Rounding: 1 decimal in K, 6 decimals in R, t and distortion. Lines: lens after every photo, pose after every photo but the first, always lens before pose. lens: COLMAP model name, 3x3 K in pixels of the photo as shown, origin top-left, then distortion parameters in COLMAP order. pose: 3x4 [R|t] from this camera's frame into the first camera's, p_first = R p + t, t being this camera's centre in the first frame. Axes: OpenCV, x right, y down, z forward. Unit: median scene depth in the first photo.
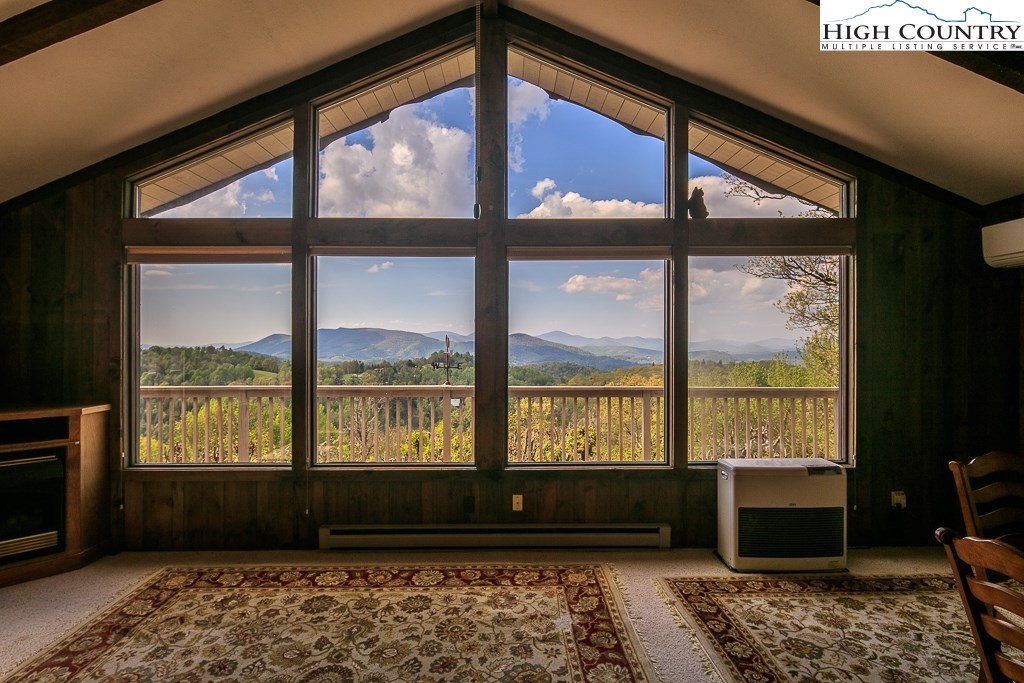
lens RADIAL K [[513.7, 0, 512.0], [0, 513.7, 341.5], [0, 0, 1]] dist [-0.001697, -0.001109]
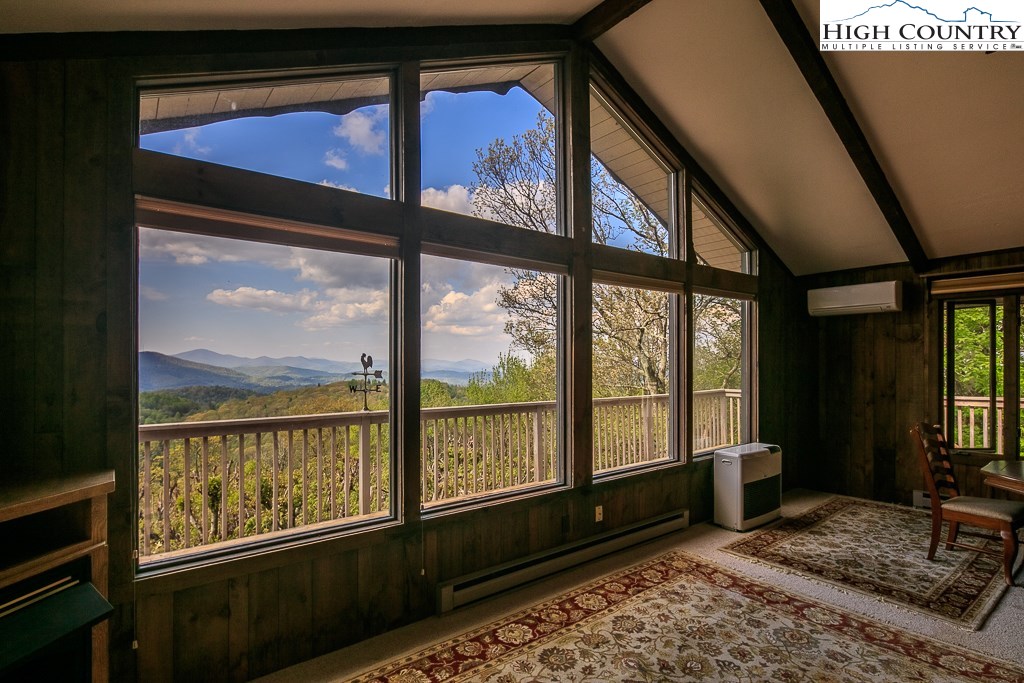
lens RADIAL K [[507.1, 0, 516.5], [0, 507.1, 361.8], [0, 0, 1]] dist [-0.001509, -0.001433]
pose [[0.792078, 0.000823, 0.610420, -0.821086], [-0.000872, 1.000000, -0.000217, 0.003911], [-0.610420, -0.000360, 0.792078, 0.305282]]
